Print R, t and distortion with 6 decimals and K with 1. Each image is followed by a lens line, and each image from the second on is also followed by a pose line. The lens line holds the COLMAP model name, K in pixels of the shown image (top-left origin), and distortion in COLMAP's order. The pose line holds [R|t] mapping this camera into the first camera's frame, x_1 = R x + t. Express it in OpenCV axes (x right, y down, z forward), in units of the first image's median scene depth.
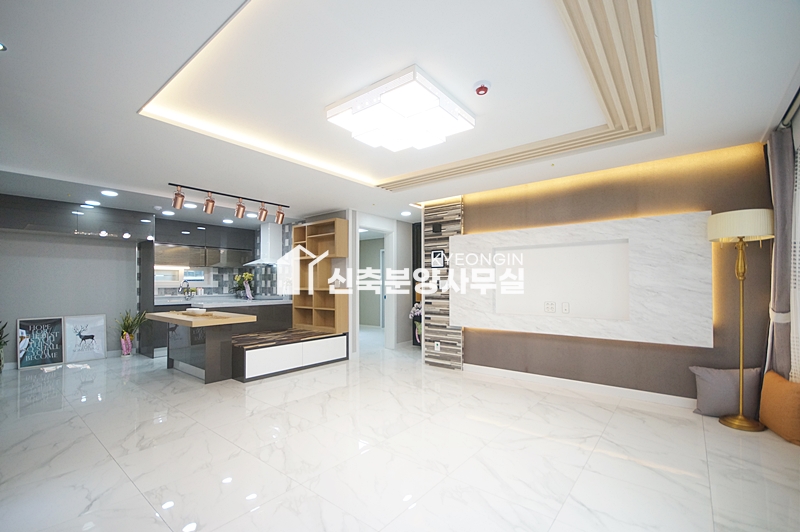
lens RADIAL K [[348.7, 0, 398.6], [0, 348.7, 281.2], [0, 0, 1]] dist [-0.013791, -0.001969]
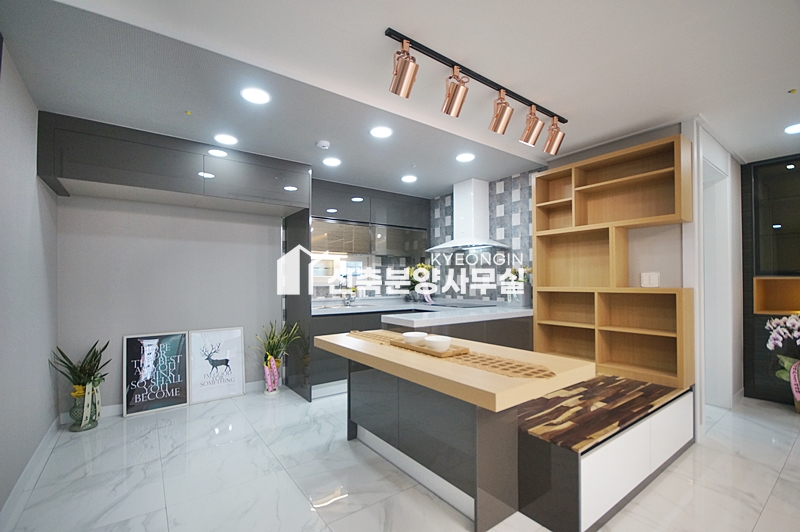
lens RADIAL K [[348.7, 0, 391.6], [0, 348.7, 281.0], [0, 0, 1]] dist [-0.013791, -0.001969]
pose [[0.962091, 0.000060, -0.272727, -0.418656], [0.001646, 0.999980, 0.006026, 0.006581], [0.272722, -0.006246, 0.962073, 0.465140]]
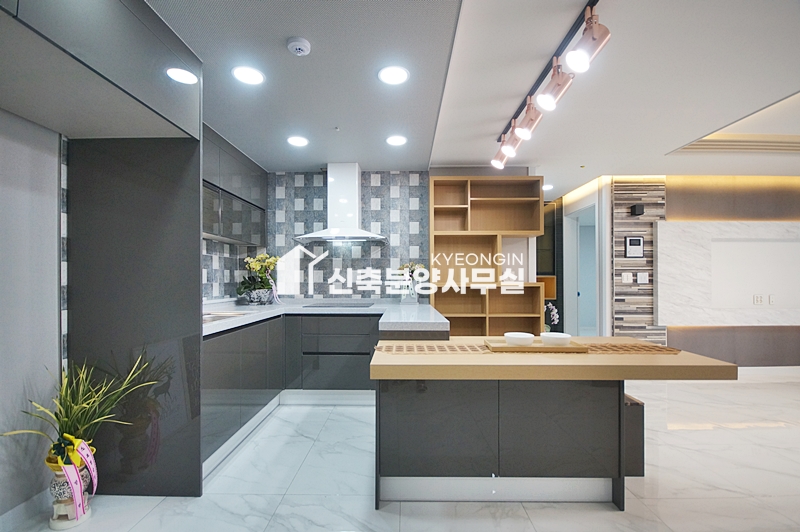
lens RADIAL K [[348.7, 0, 401.6], [0, 348.7, 282.2], [0, 0, 1]] dist [-0.013791, -0.001969]
pose [[0.794620, -0.002850, 0.607100, -0.788723], [-0.005560, 0.999913, 0.011970, 0.012415], [-0.607082, -0.012887, 0.794535, 0.641788]]
